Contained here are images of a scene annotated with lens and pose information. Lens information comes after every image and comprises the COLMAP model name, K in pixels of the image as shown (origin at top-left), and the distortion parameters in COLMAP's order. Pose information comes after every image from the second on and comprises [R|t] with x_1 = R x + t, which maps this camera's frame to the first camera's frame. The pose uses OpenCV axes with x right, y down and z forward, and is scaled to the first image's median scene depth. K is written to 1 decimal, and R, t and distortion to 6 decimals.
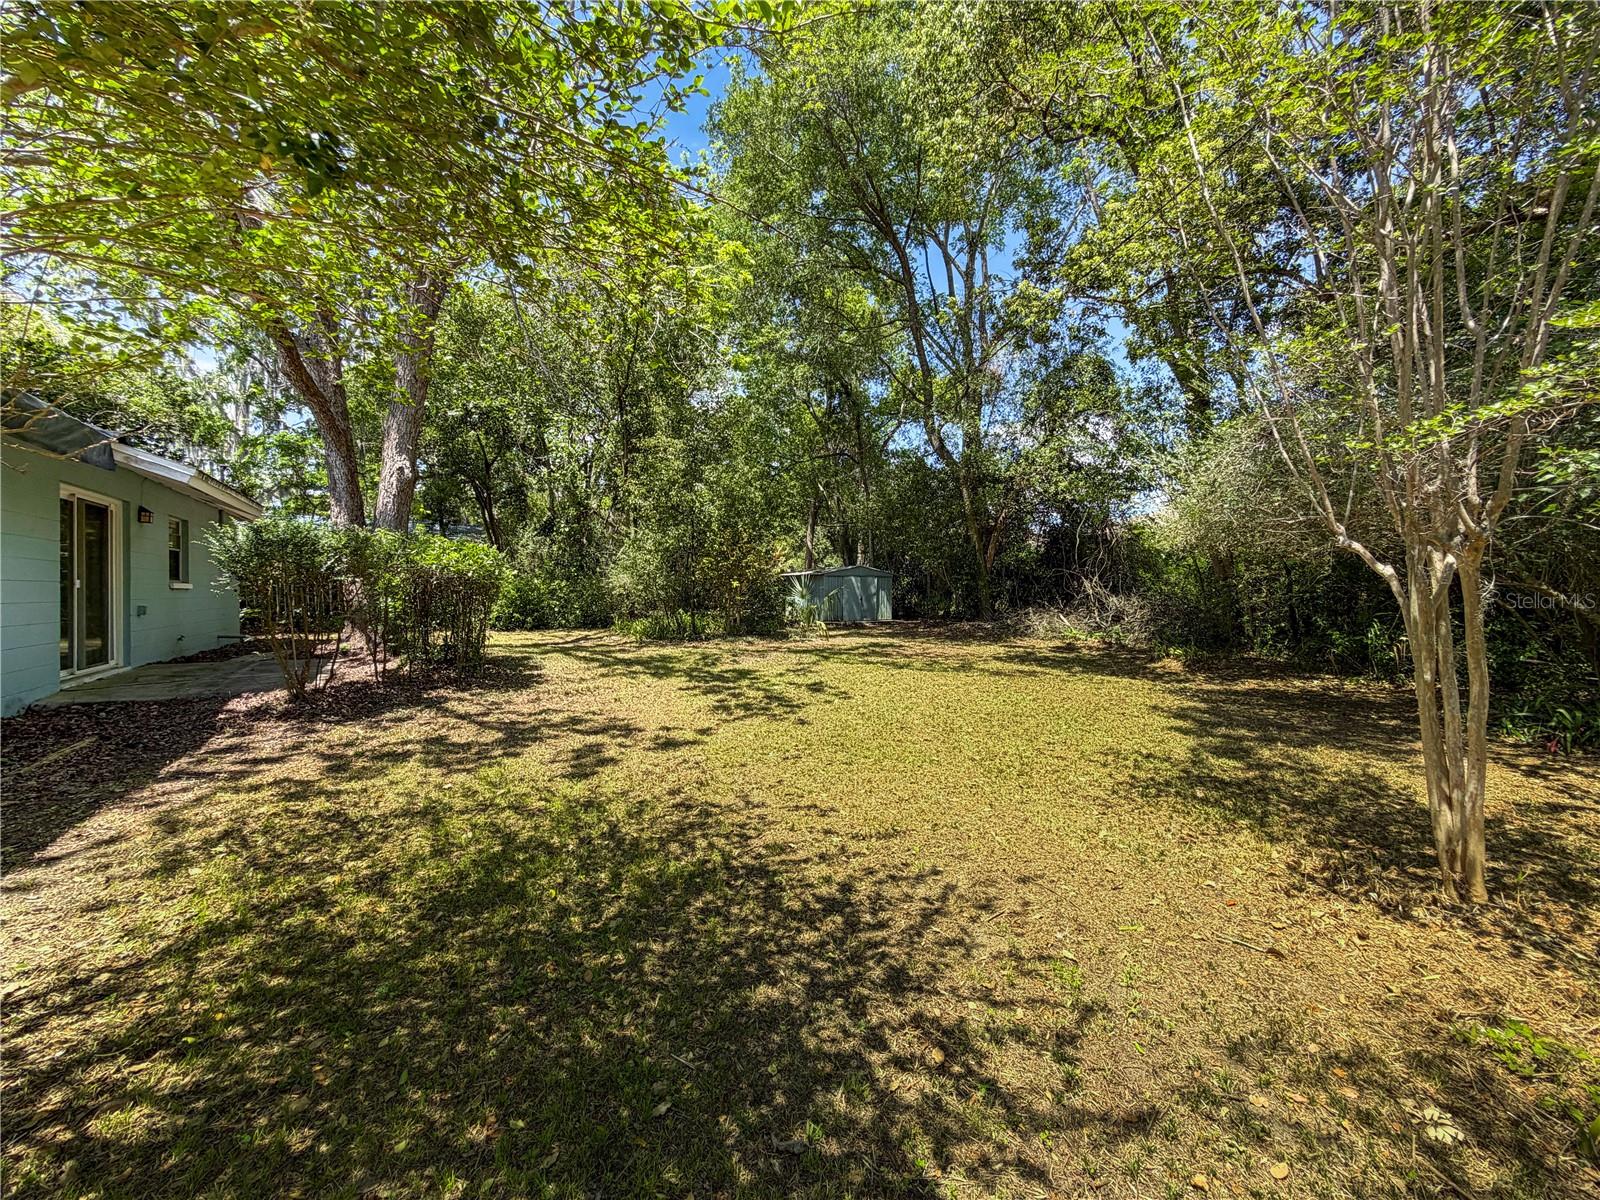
lens RADIAL K [[646.2, 0, 801.9], [0, 646.2, 597.7], [0, 0, 1]] dist [0.000168, 0.000182]
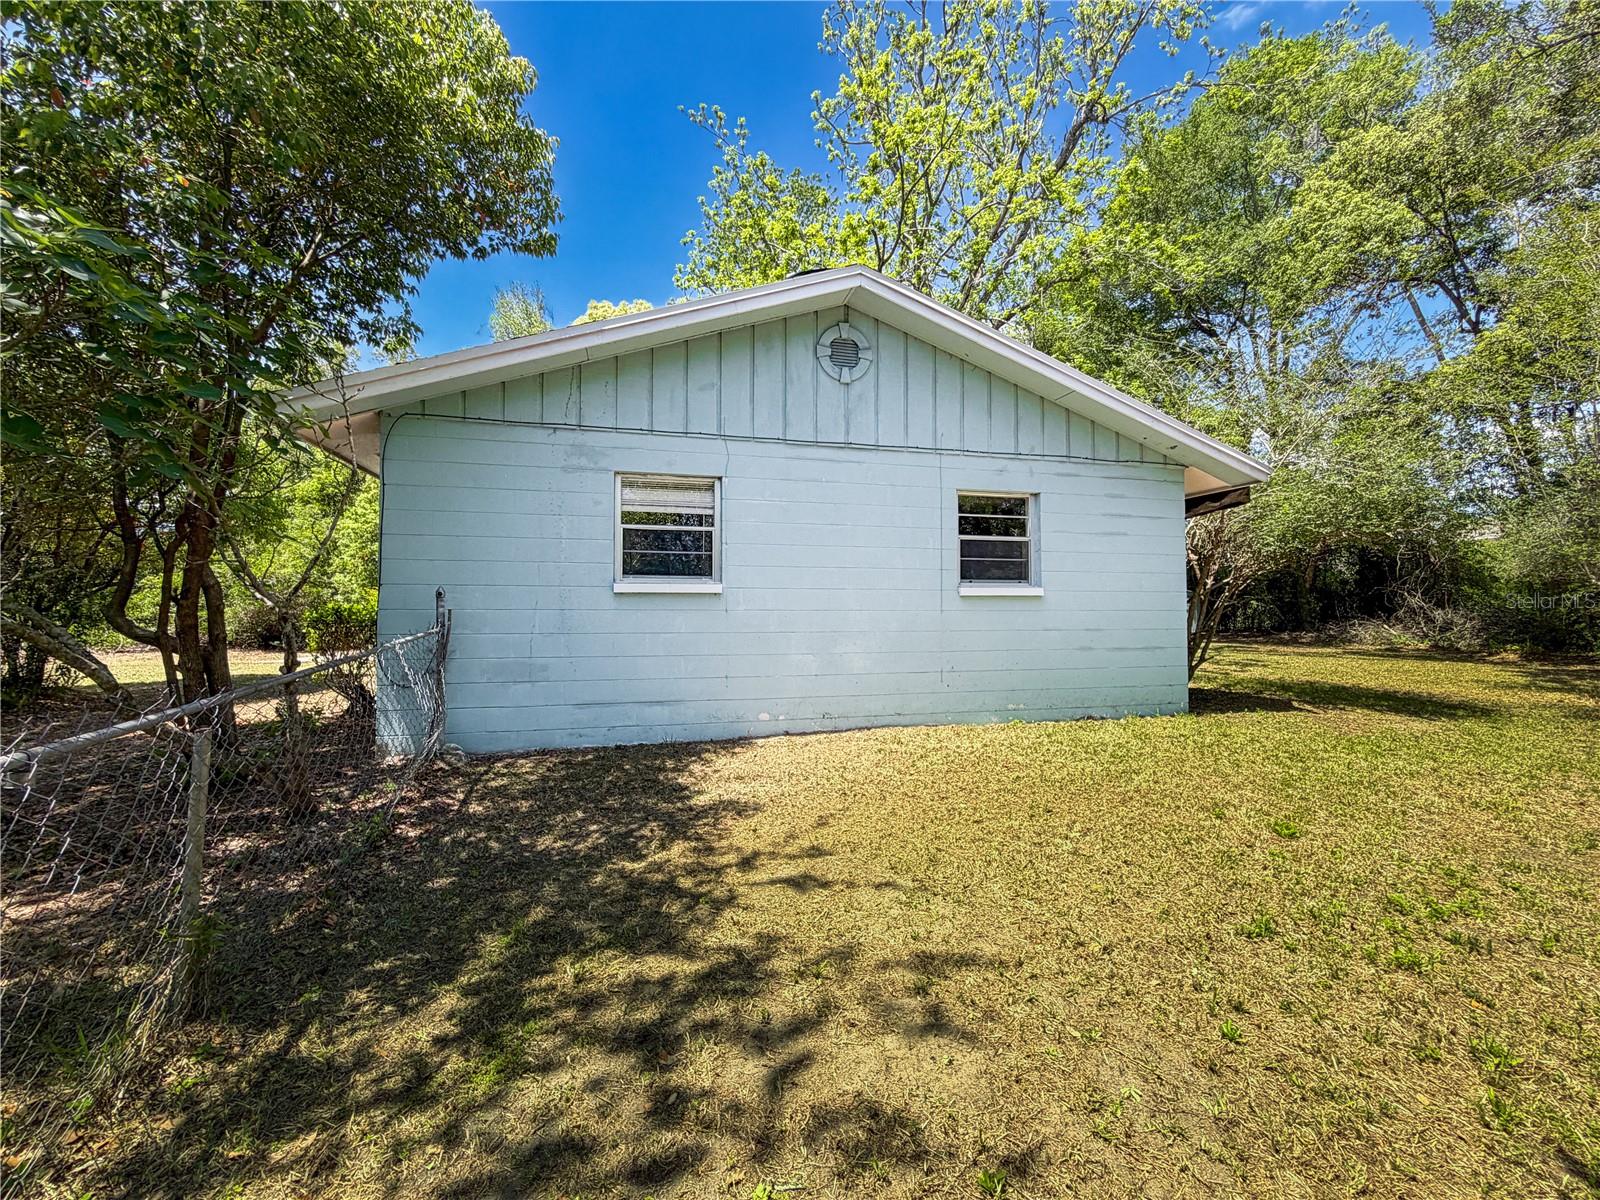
lens RADIAL K [[646.2, 0, 798.0], [0, 646.2, 604.0], [0, 0, 1]] dist [0.000168, 0.000182]
pose [[0.953317, -0.027794, -0.300688, -0.274729], [0.020386, 0.999407, -0.027746, -0.002946], [0.301281, 0.020321, 0.953319, -0.466493]]
